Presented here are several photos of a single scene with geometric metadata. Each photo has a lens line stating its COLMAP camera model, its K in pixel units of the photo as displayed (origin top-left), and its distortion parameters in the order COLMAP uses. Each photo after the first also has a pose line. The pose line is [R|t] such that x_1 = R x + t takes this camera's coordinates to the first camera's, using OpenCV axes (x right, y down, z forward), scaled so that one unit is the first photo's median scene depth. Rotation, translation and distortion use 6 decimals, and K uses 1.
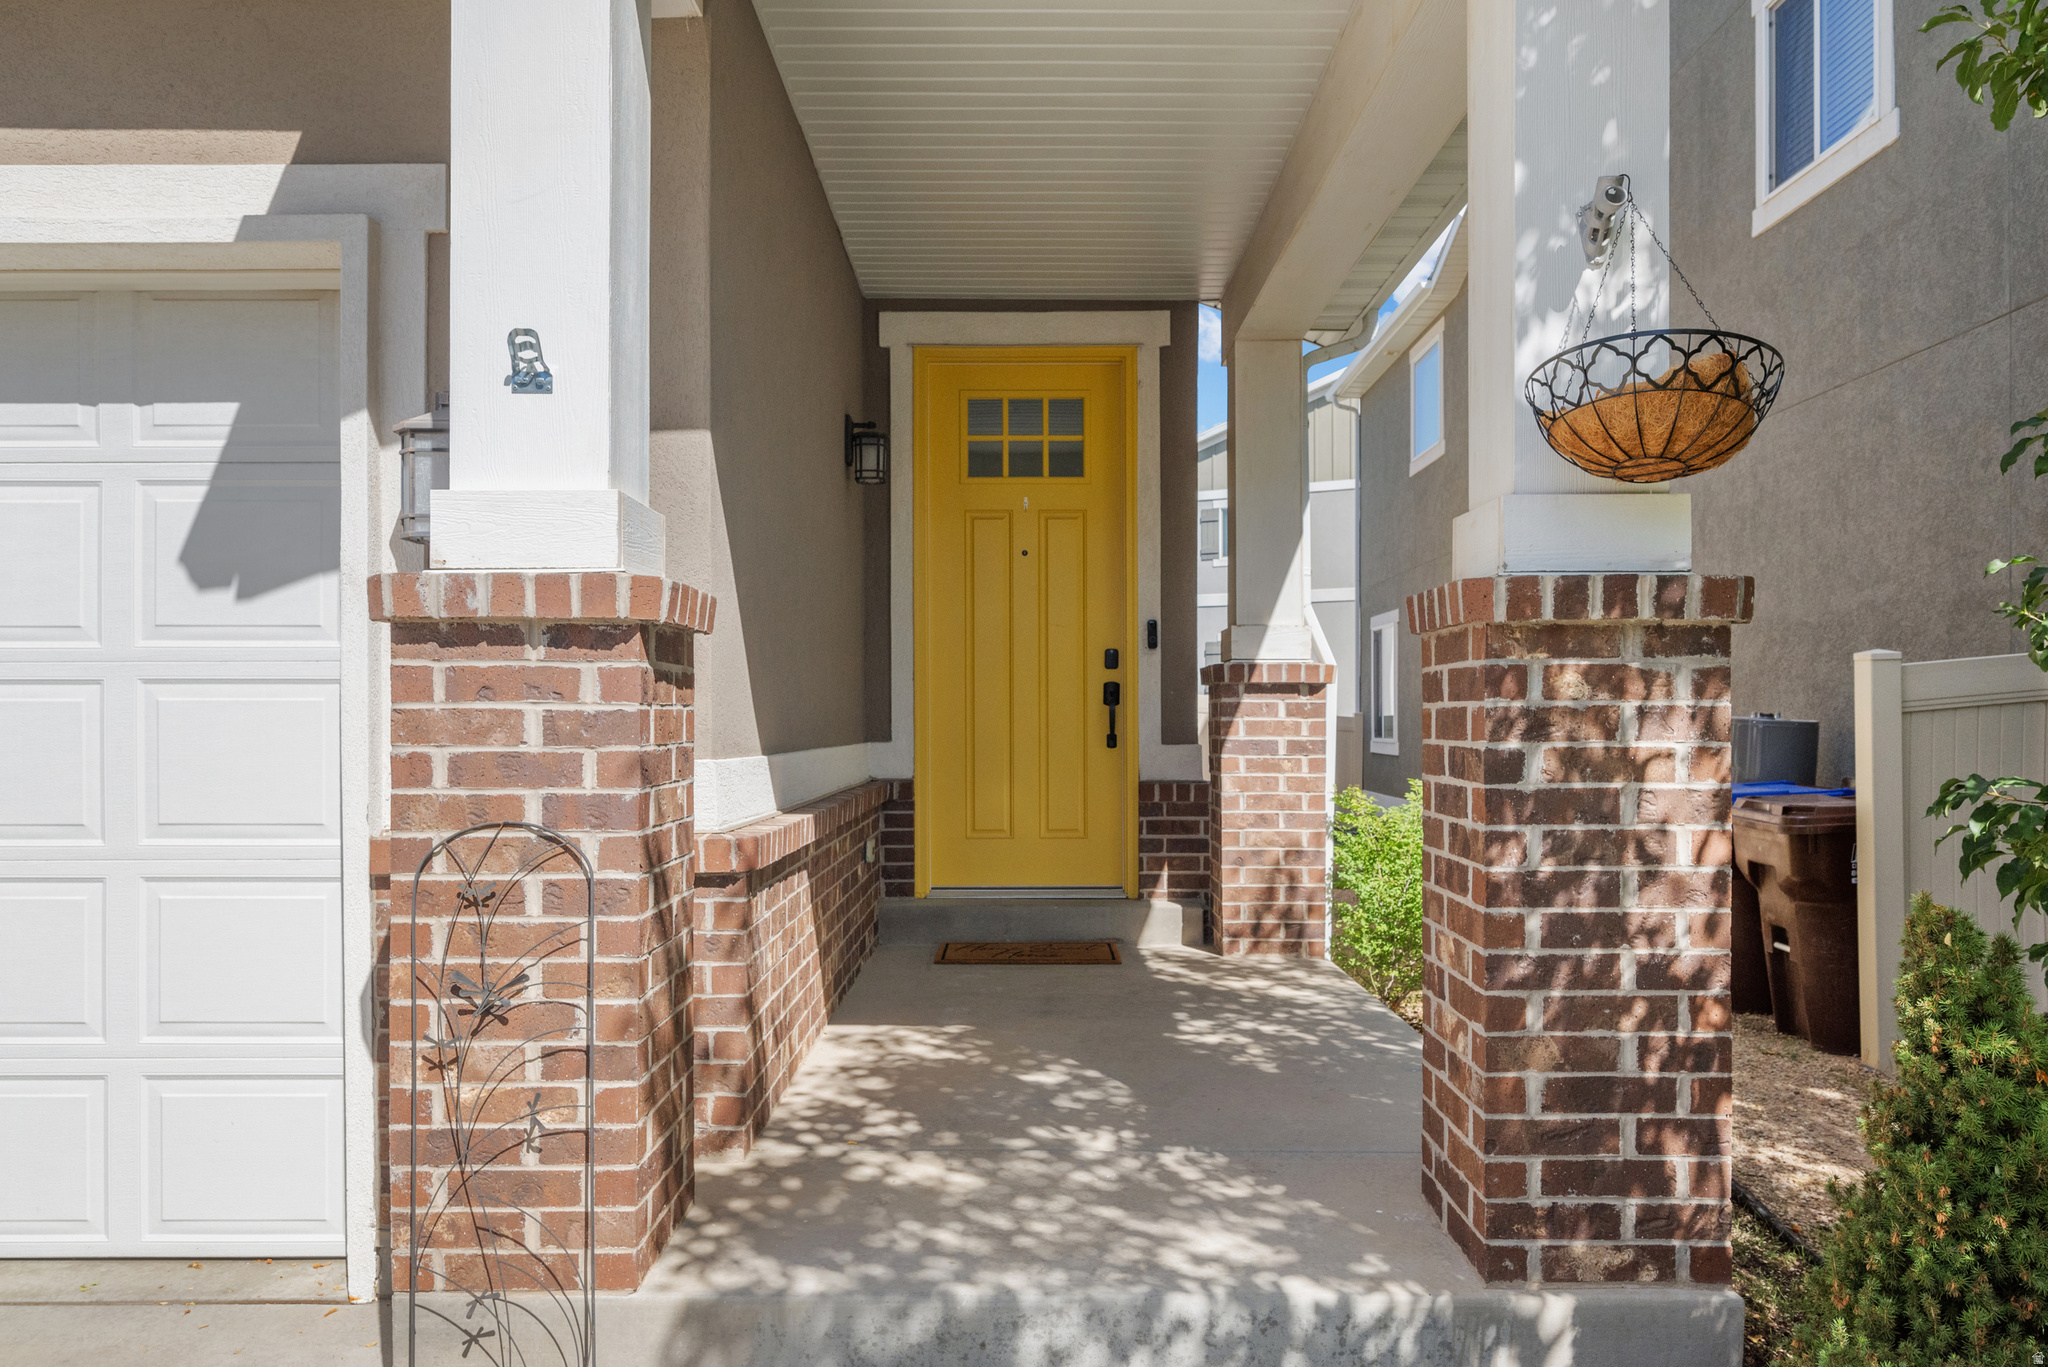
lens RADIAL K [[1387.4, 0, 1024.0], [0, 1387.4, 683.5], [0, 0, 1]] dist [-0.047371, -0.000257]
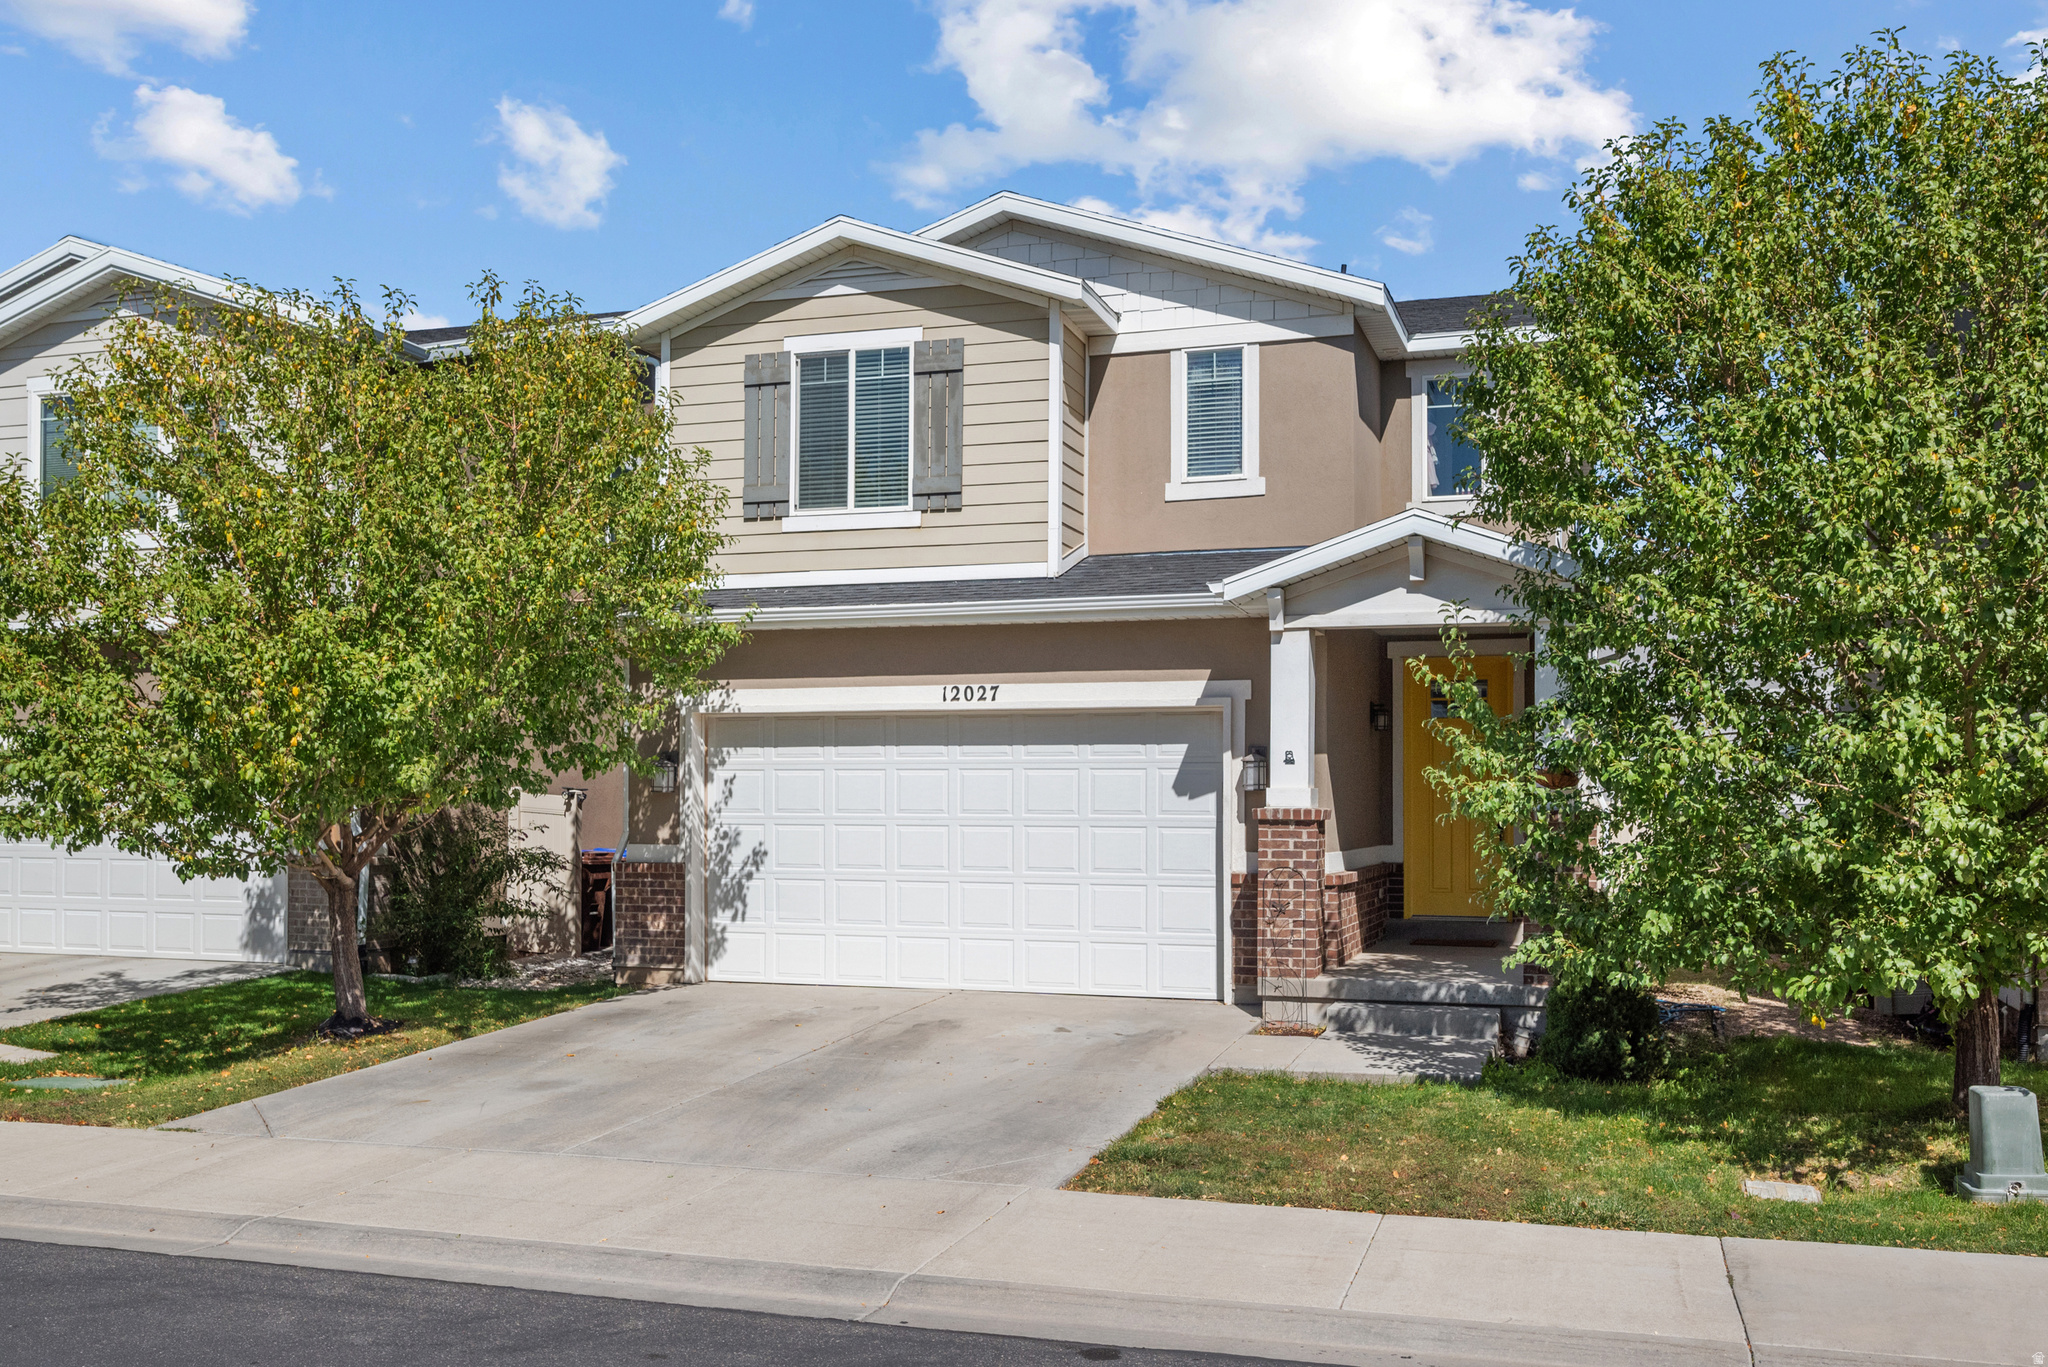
lens RADIAL K [[1813.5, 0, 1024.0], [0, 1813.5, 683.5], [0, 0, 1]] dist [-0.005983, -0.000692]
pose [[0.946407, -0.005712, -0.322927, 0.672388], [-0.006031, 0.999357, -0.035353, -0.261927], [0.322922, 0.035406, 0.945763, -4.571618]]
